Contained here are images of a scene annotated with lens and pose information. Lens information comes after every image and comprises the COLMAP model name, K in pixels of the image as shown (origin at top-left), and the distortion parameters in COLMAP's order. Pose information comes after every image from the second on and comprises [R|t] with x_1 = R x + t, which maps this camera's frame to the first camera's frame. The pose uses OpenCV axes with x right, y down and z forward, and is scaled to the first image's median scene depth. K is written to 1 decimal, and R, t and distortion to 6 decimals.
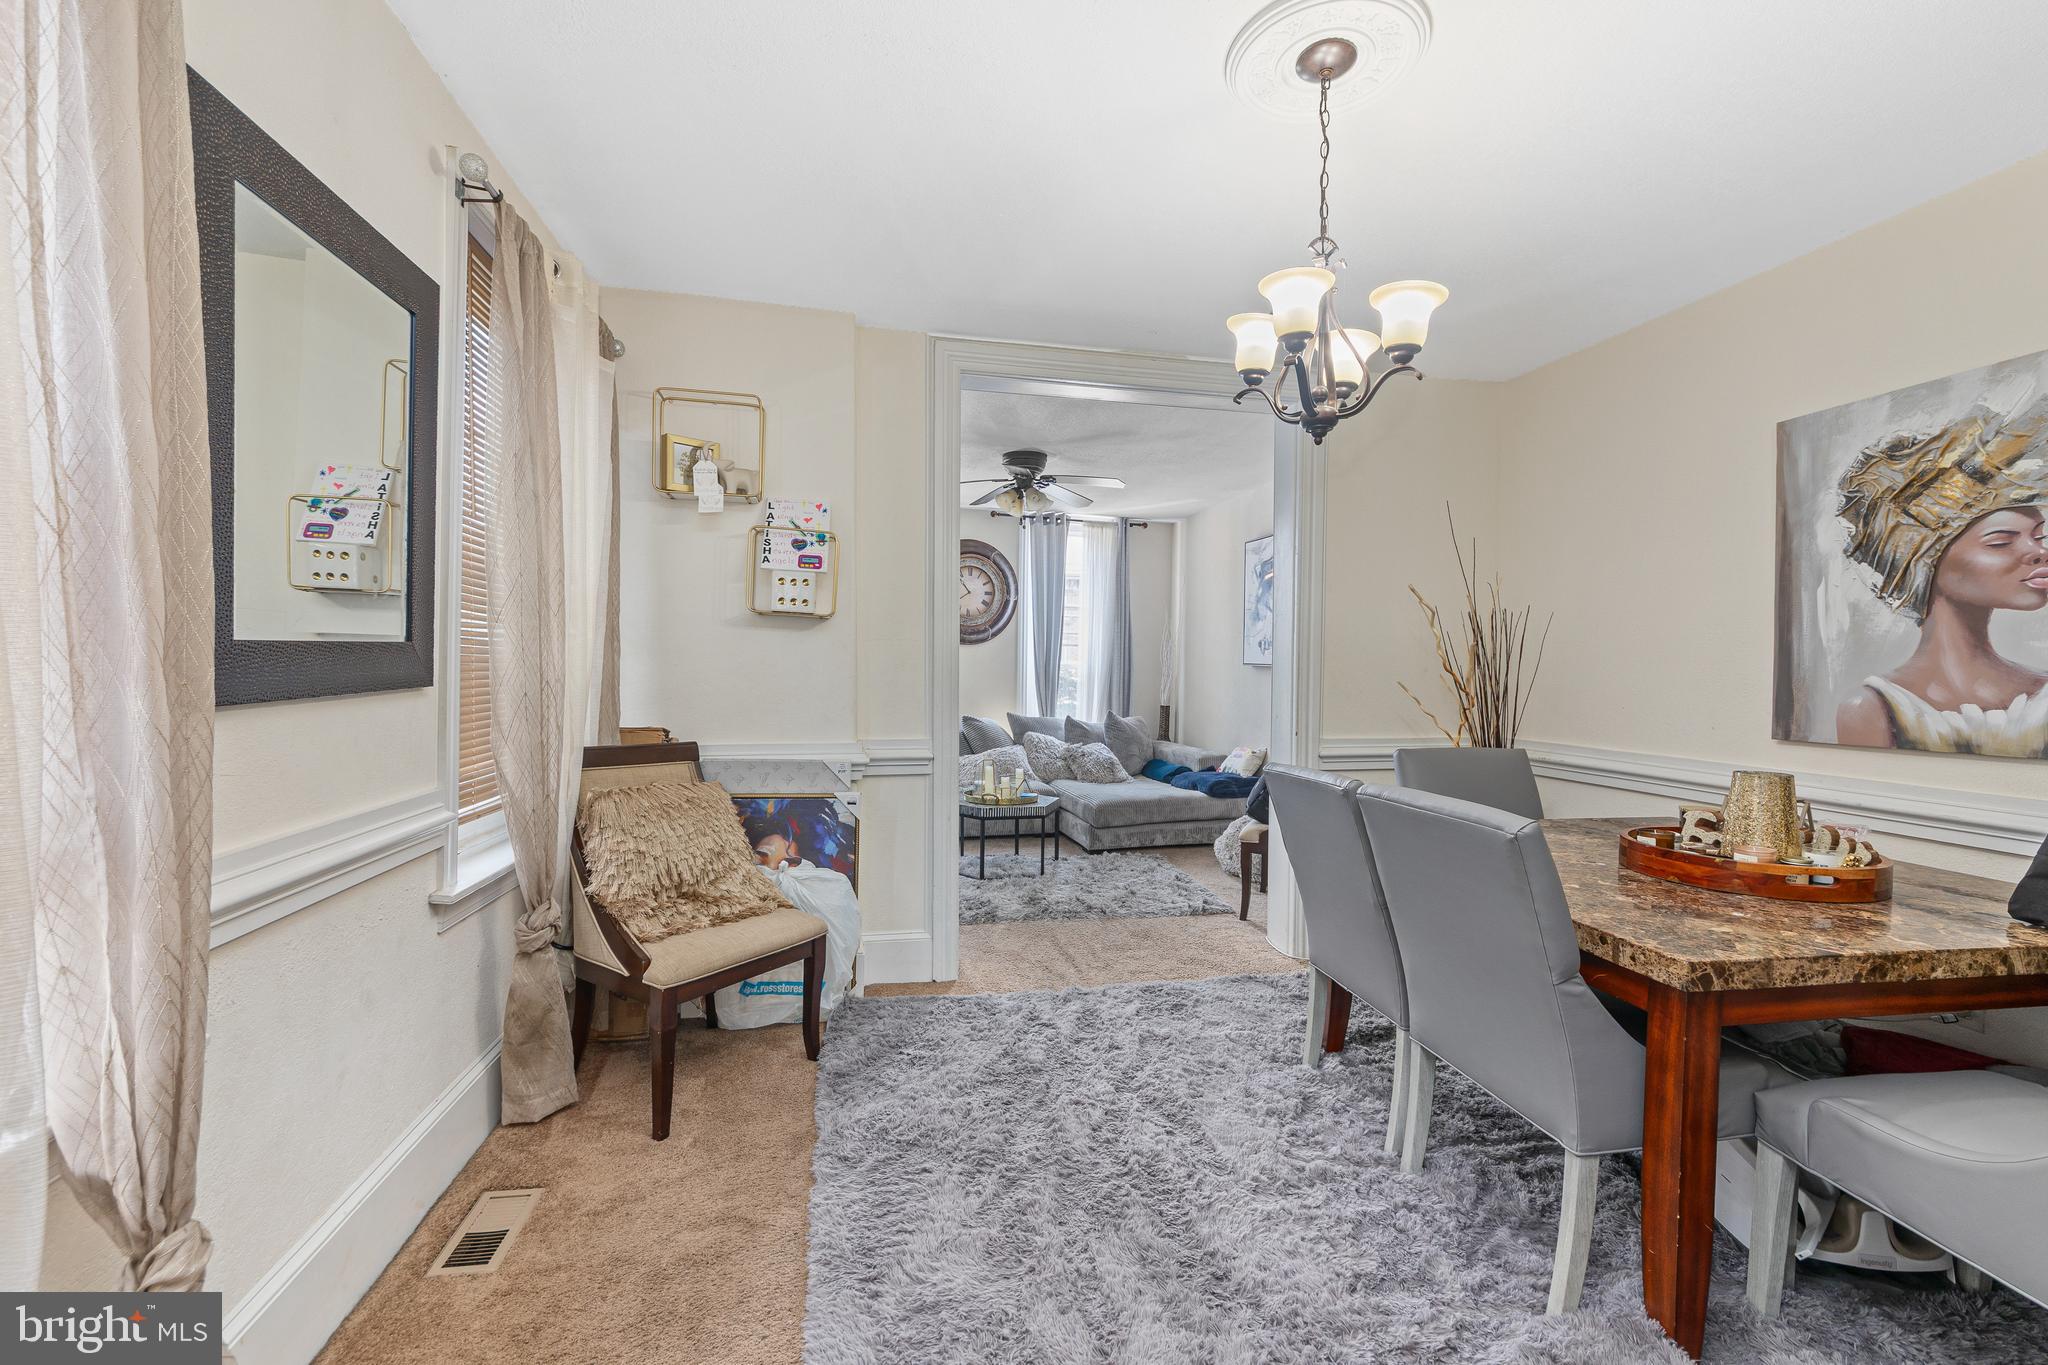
lens RADIAL K [[840.8, 0, 1015.6], [0, 840.8, 676.4], [0, 0, 1]] dist [-0.004331, -0.000278]
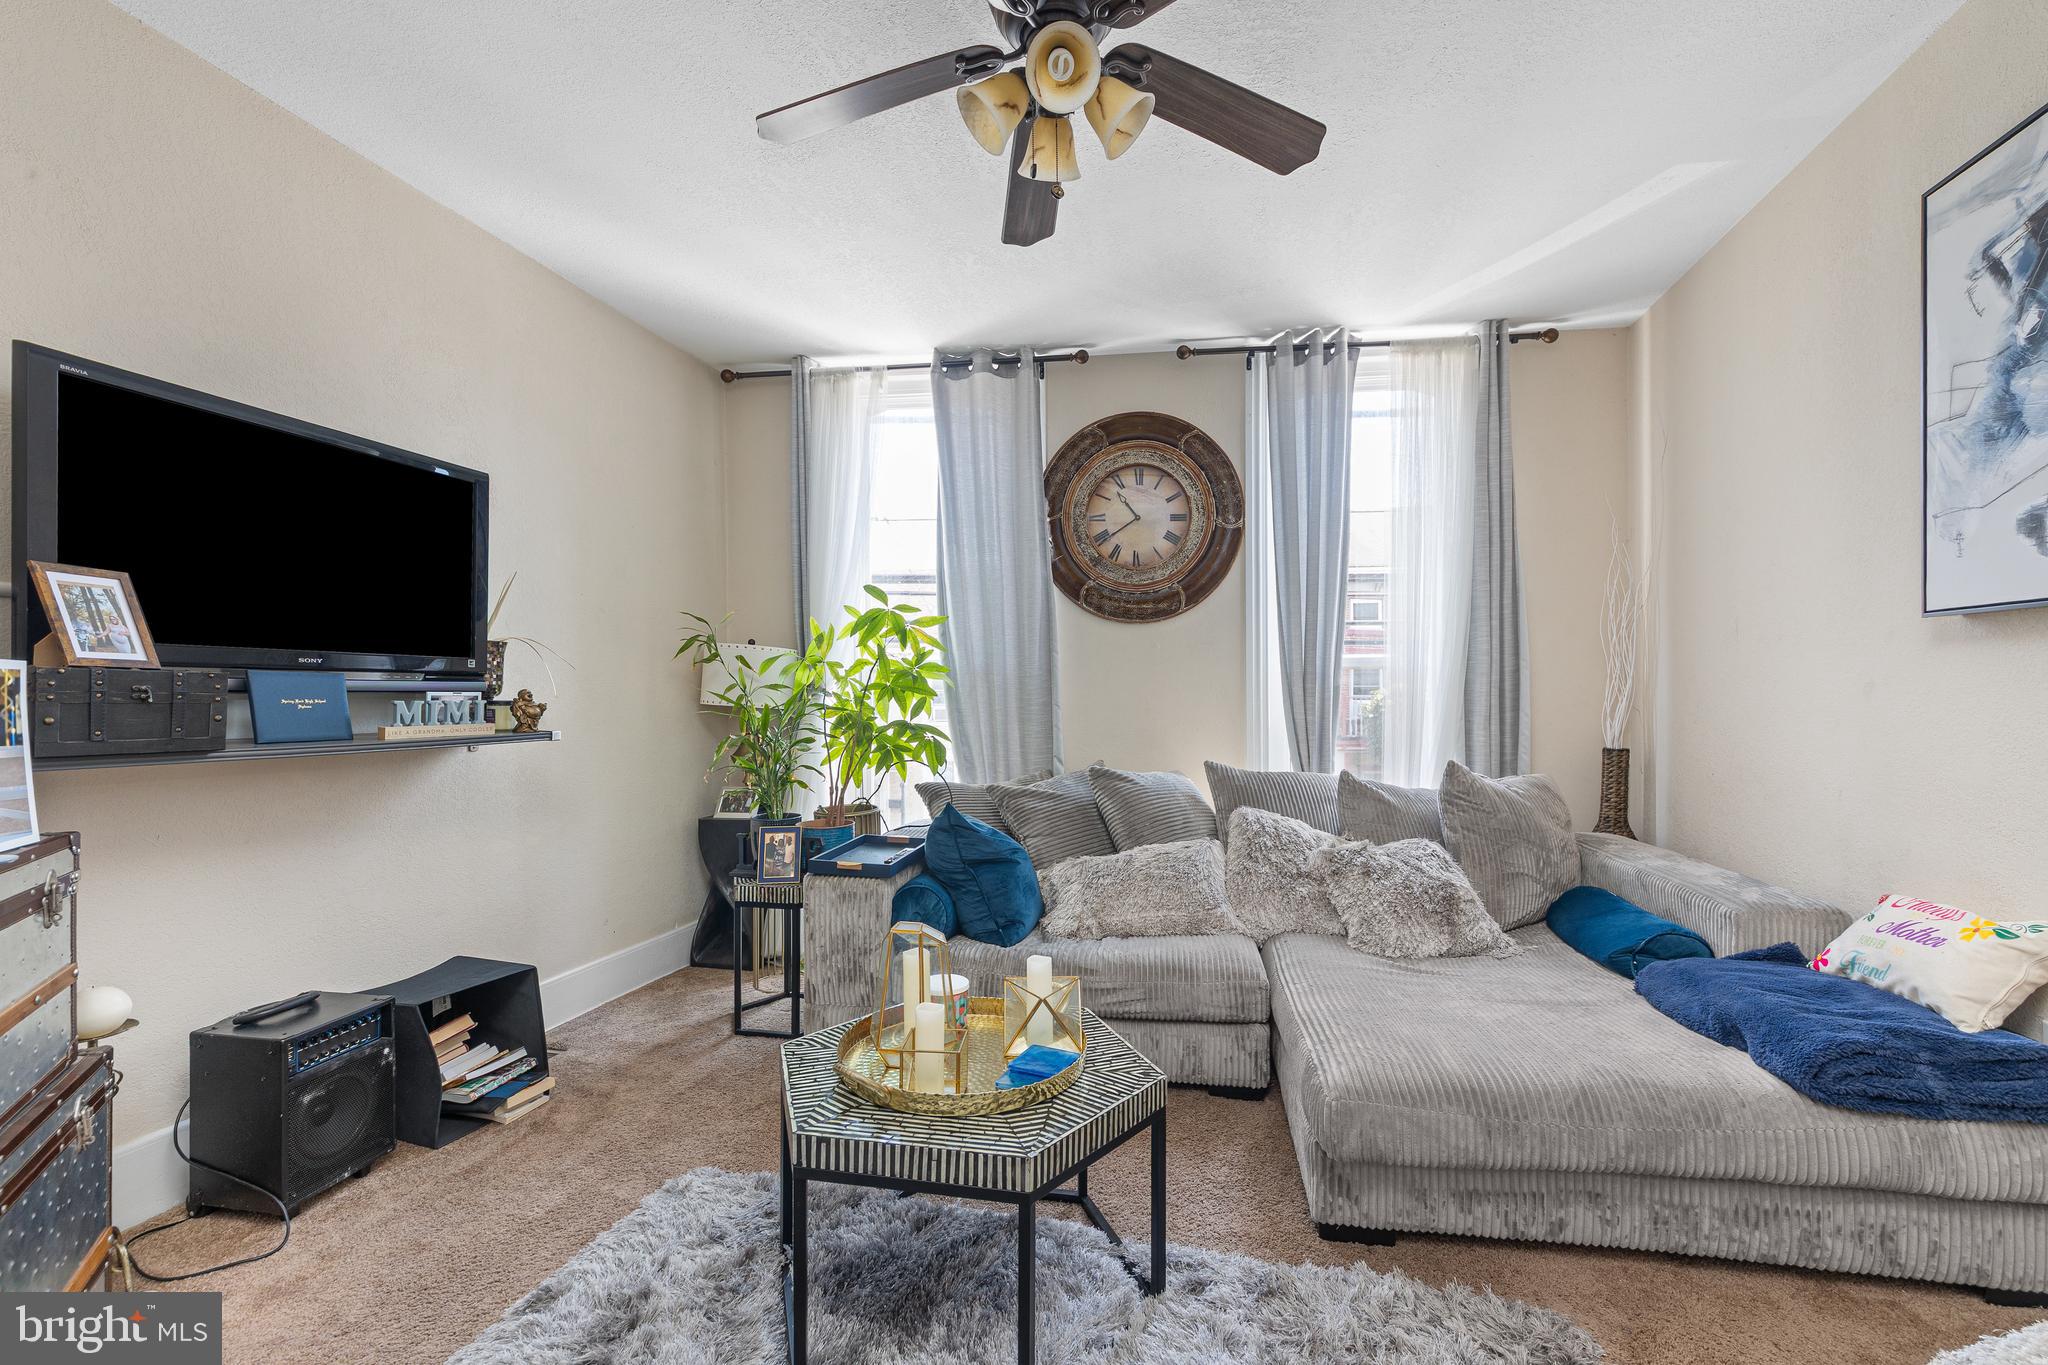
lens RADIAL K [[840.8, 0, 1025.3], [0, 840.8, 690.4], [0, 0, 1]] dist [-0.004331, -0.000278]
pose [[0.900316, -0.016614, -0.434920, 0.125705], [0.006990, 0.999694, -0.023719, 0.017380], [0.435181, 0.018315, 0.900157, 0.657110]]
